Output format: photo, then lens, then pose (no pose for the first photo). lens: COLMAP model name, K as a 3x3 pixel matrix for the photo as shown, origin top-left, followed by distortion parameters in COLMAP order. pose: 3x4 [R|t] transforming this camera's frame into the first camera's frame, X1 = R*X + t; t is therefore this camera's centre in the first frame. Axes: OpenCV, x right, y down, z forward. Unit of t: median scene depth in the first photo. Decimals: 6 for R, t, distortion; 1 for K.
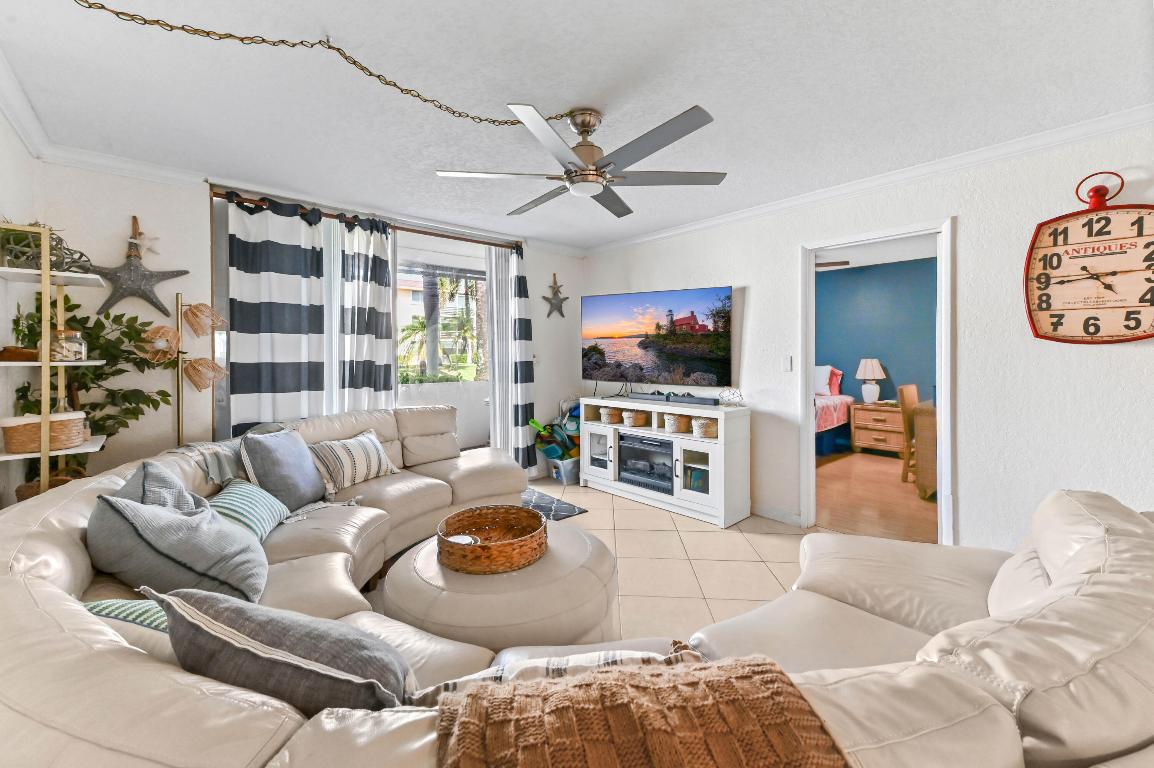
lens RADIAL K [[458.9, 0, 549.6], [0, 458.9, 361.4], [0, 0, 1]] dist [0.007543, 0.000192]
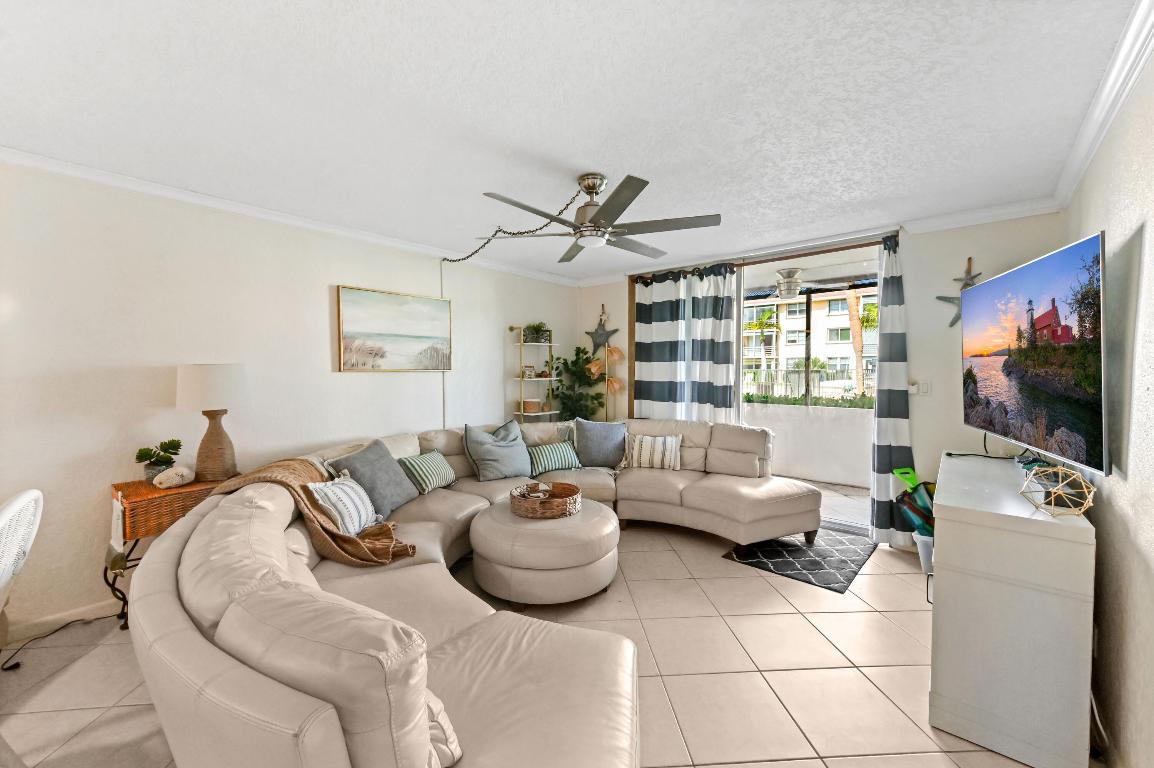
lens RADIAL K [[458.9, 0, 579.2], [0, 458.9, 384.6], [0, 0, 1]] dist [0.007543, 0.000192]
pose [[0.141363, 0.035331, -0.989327, 0.772823], [-0.021057, 0.999244, 0.032676, -0.027404], [0.989734, 0.016213, 0.142000, 0.479612]]
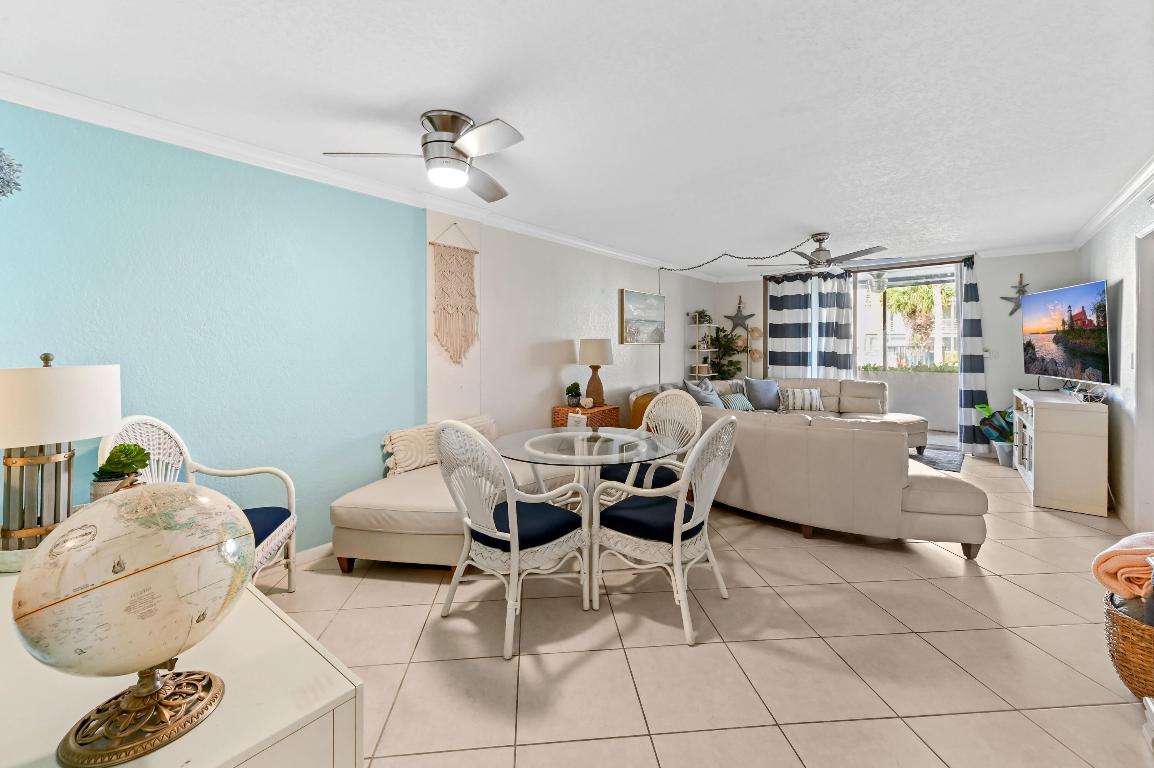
lens RADIAL K [[458.9, 0, 587.9], [0, 458.9, 348.8], [0, 0, 1]] dist [0.007543, 0.000192]
pose [[0.162521, 0.006868, -0.986681, 1.204991], [-0.019593, 0.999801, 0.003732, -0.000350], [0.986511, 0.018726, 0.162623, -0.227129]]
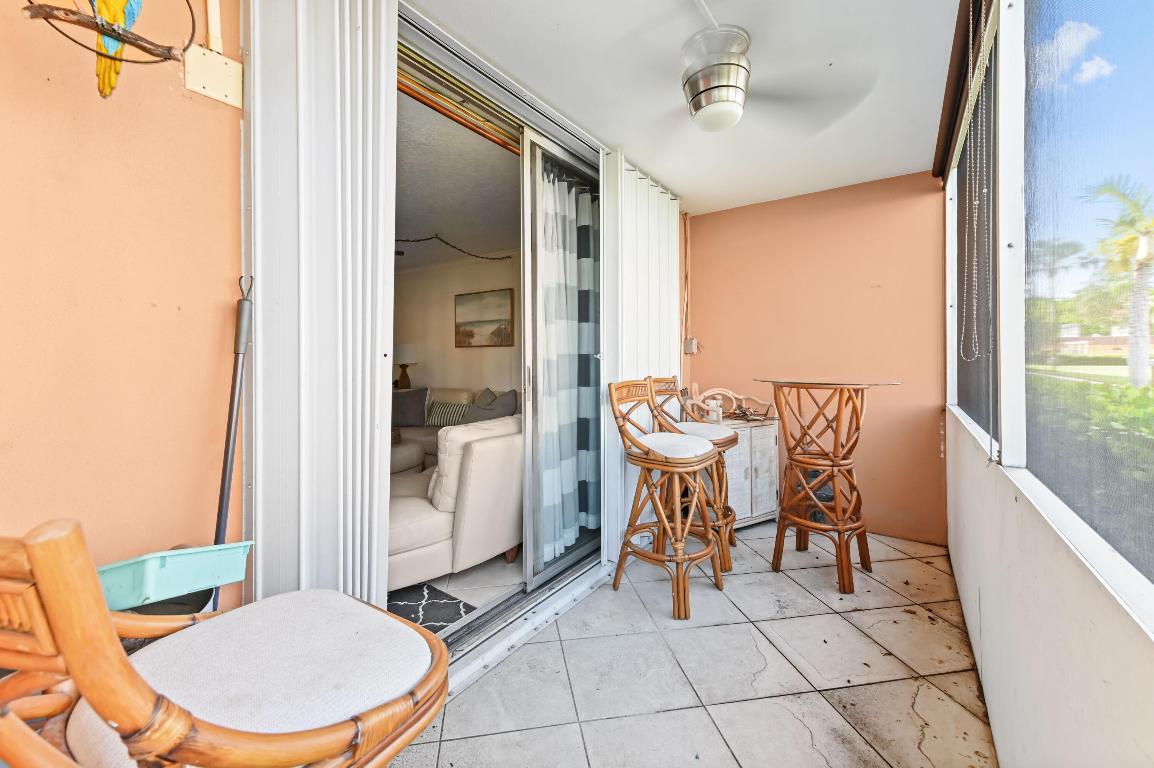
lens RADIAL K [[458.9, 0, 583.2], [0, 458.9, 353.4], [0, 0, 1]] dist [0.007543, 0.000192]
pose [[-0.968268, 0.003148, -0.249894, -0.243132], [-0.000995, 0.999864, 0.016454, -0.018044], [0.249912, 0.016181, -0.968133, 1.715458]]
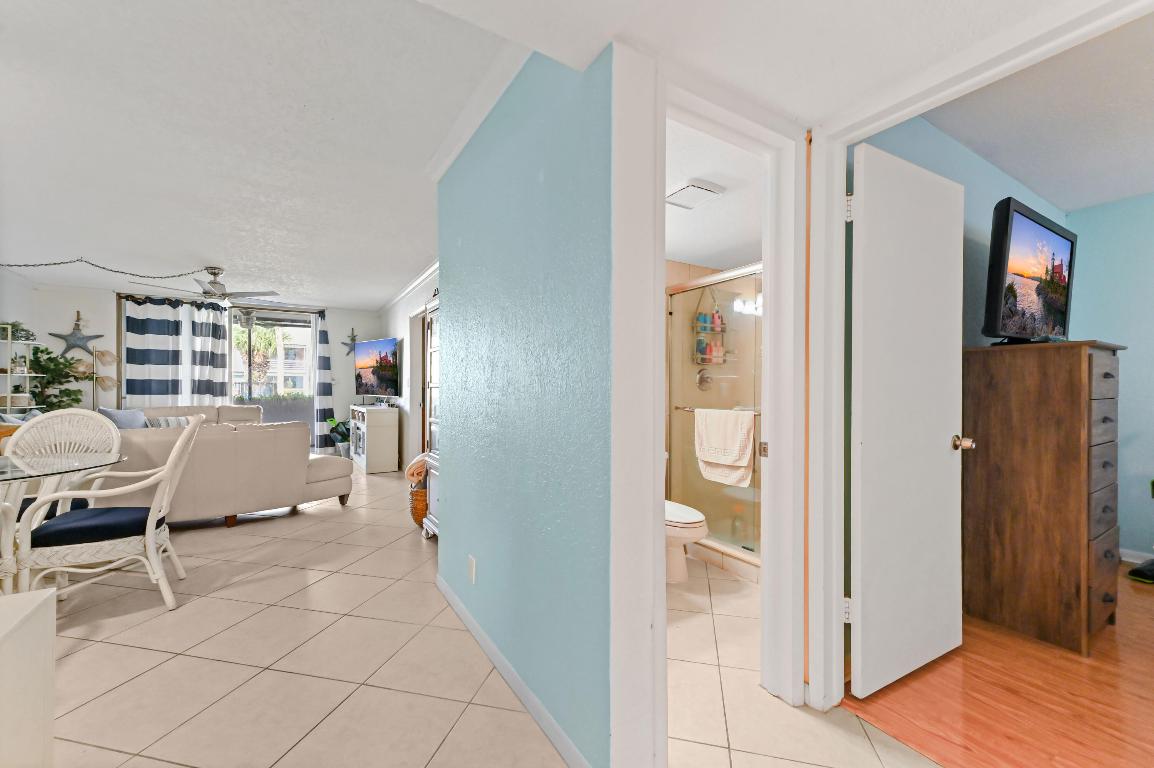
lens RADIAL K [[458.9, 0, 567.3], [0, 458.9, 392.3], [0, 0, 1]] dist [0.007543, 0.000192]
pose [[0.984915, 0.009251, -0.172789, 1.345169], [-0.011335, 0.999874, -0.011082, 0.052746], [0.172664, 0.012874, 0.984897, -0.576443]]
